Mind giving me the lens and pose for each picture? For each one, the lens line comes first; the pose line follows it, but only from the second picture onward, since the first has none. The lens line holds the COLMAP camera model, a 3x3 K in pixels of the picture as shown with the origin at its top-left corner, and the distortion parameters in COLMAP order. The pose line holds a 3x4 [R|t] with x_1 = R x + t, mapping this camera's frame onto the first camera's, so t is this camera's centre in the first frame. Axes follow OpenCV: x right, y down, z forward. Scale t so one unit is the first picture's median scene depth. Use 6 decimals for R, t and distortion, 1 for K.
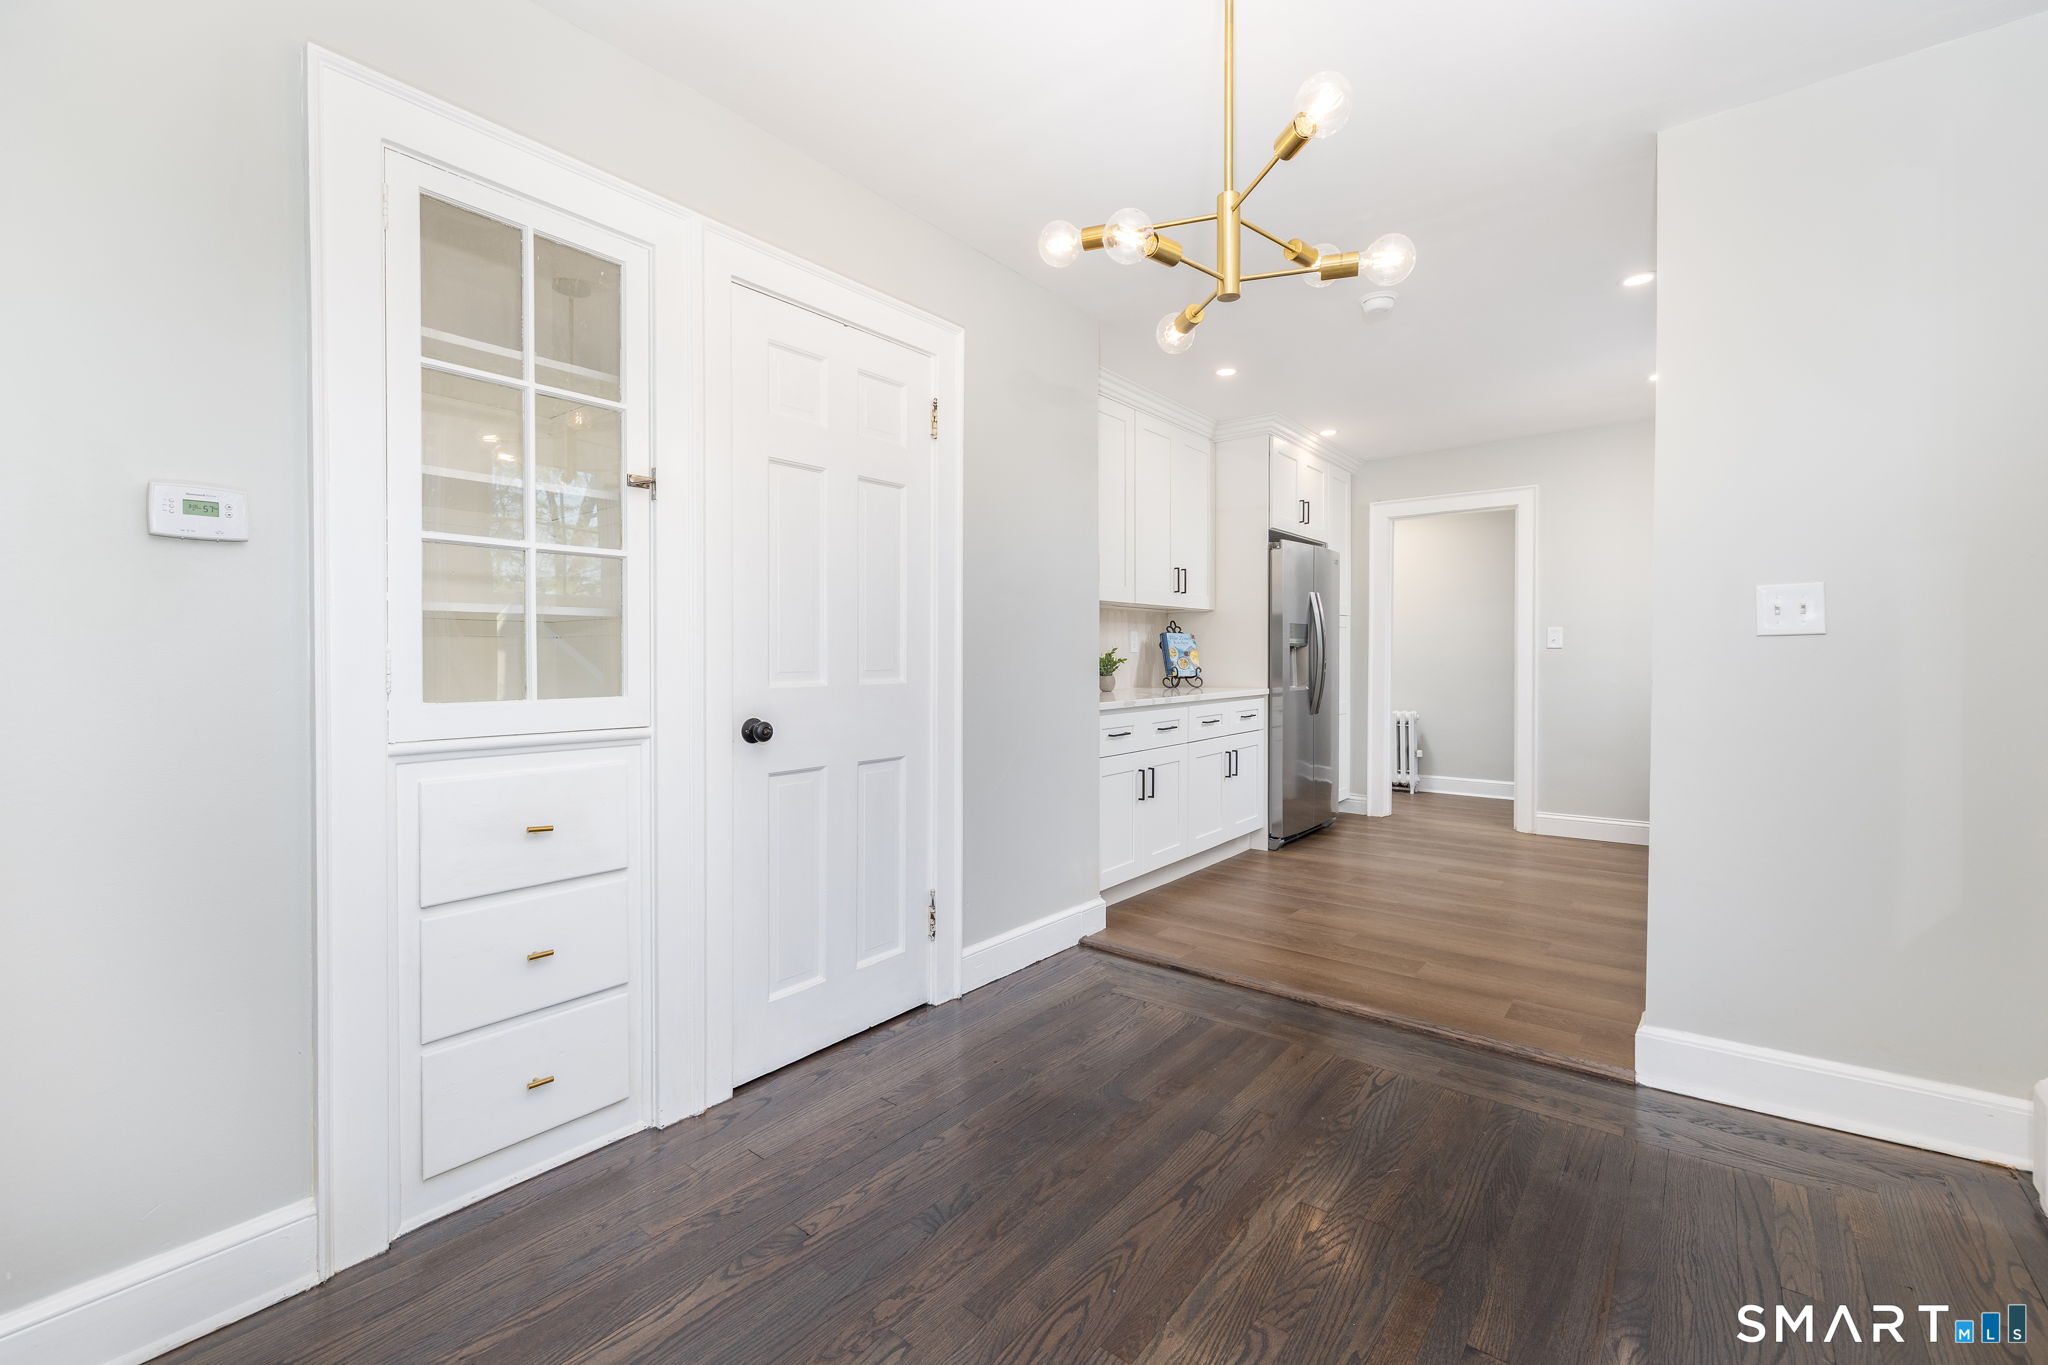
lens RADIAL K [[872.2, 0, 1021.6], [0, 872.2, 674.4], [0, 0, 1]] dist [-0.001468, 0.000293]
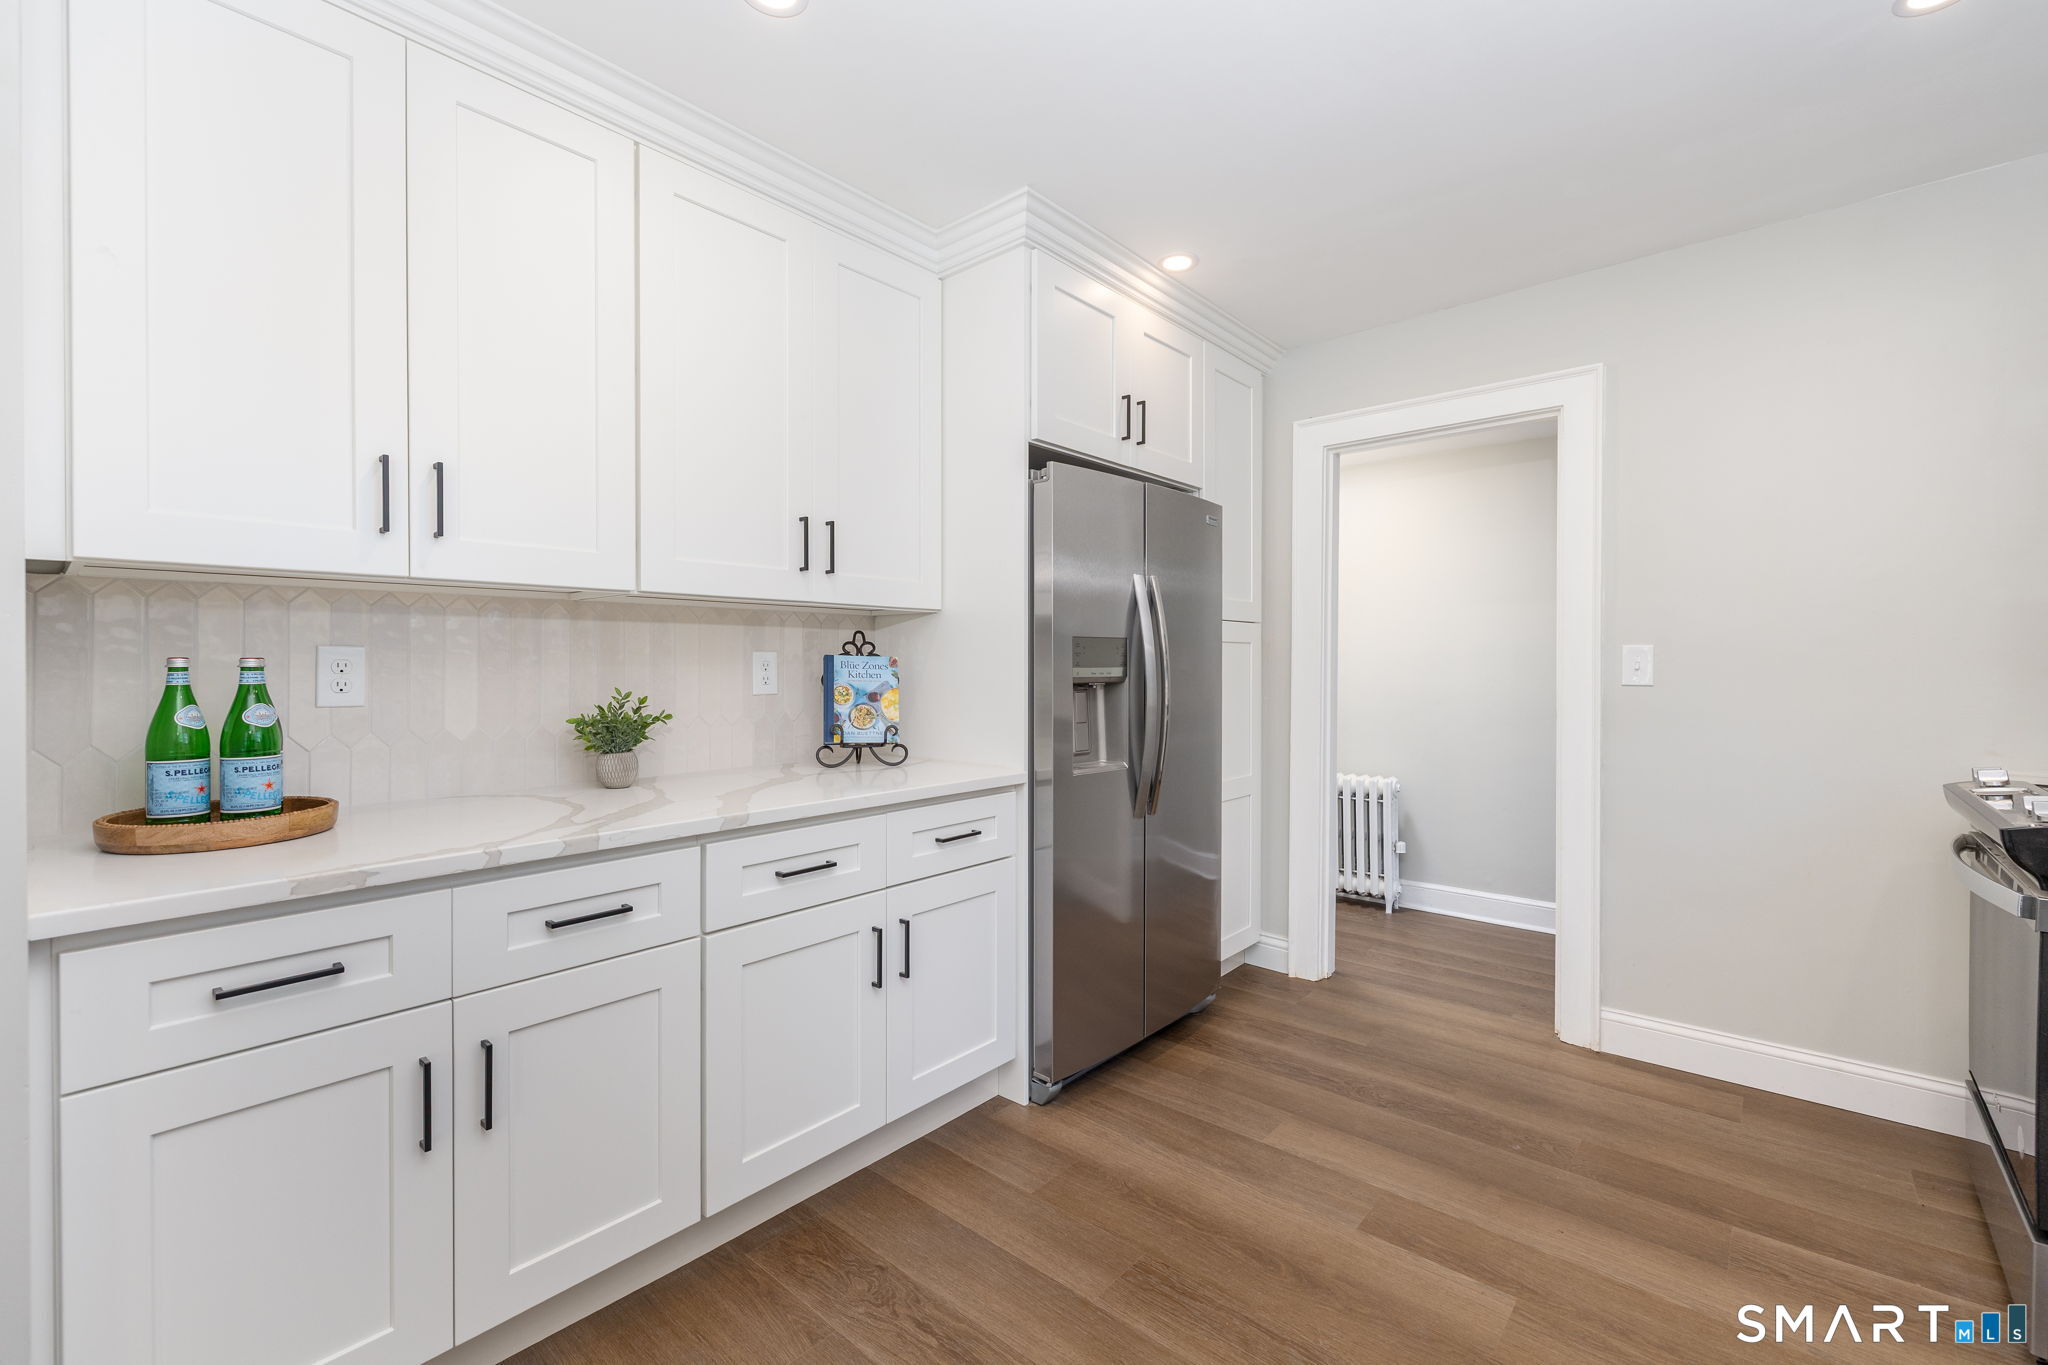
lens RADIAL K [[872.2, 0, 1021.9], [0, 872.2, 676.0], [0, 0, 1]] dist [-0.001468, 0.000293]
pose [[0.998758, 0.004100, -0.049657, 0.330548], [-0.004426, 0.999969, -0.006449, -0.036592], [0.049629, 0.006660, 0.998746, 0.562025]]
